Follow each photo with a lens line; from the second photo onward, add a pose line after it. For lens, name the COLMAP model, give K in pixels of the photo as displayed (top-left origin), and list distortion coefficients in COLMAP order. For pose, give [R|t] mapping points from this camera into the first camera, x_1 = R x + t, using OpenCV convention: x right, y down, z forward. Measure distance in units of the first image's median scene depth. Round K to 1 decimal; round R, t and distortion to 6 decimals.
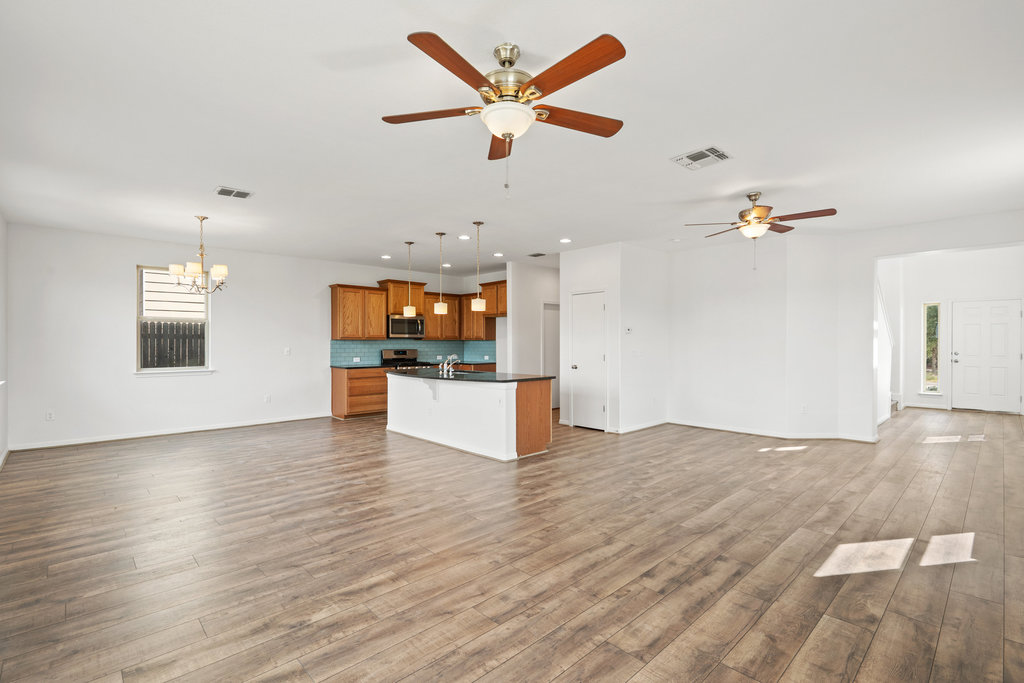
lens RADIAL K [[468.3, 0, 505.6], [0, 468.3, 346.1], [0, 0, 1]] dist [0.001256, -0.004249]
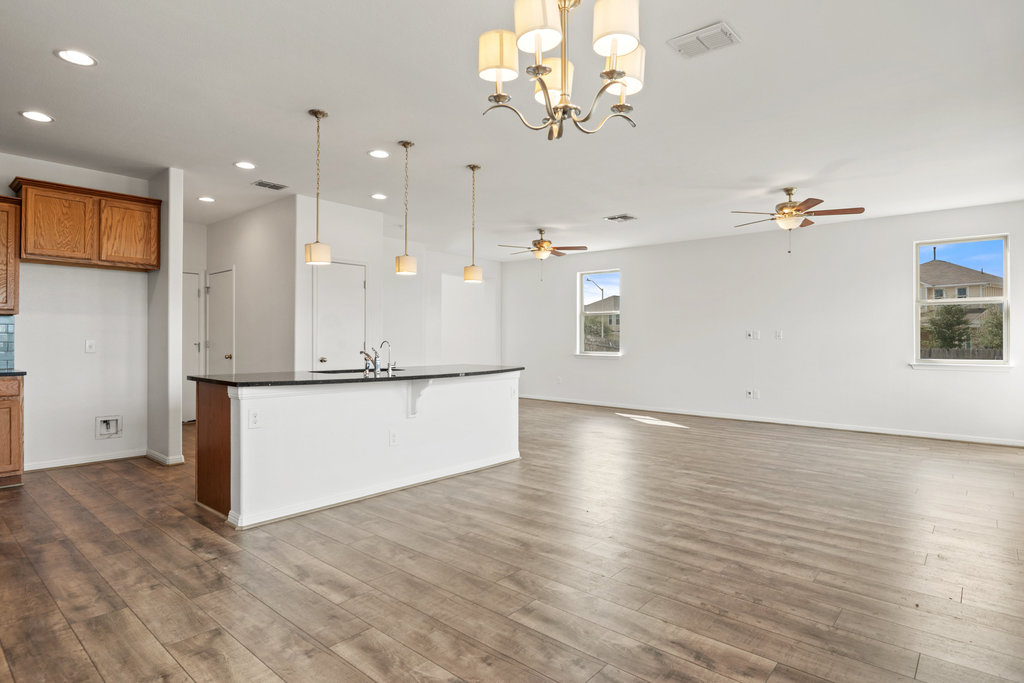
lens RADIAL K [[548.6, 0, 505.8], [0, 548.6, 334.0], [0, 0, 1]] dist [-0.025178, 0.002001]
pose [[-0.092029, 0.010868, 0.995697, -1.063419], [0.004132, 0.999936, -0.010533, 0.021637], [-0.995748, 0.003145, -0.092068, 1.147215]]
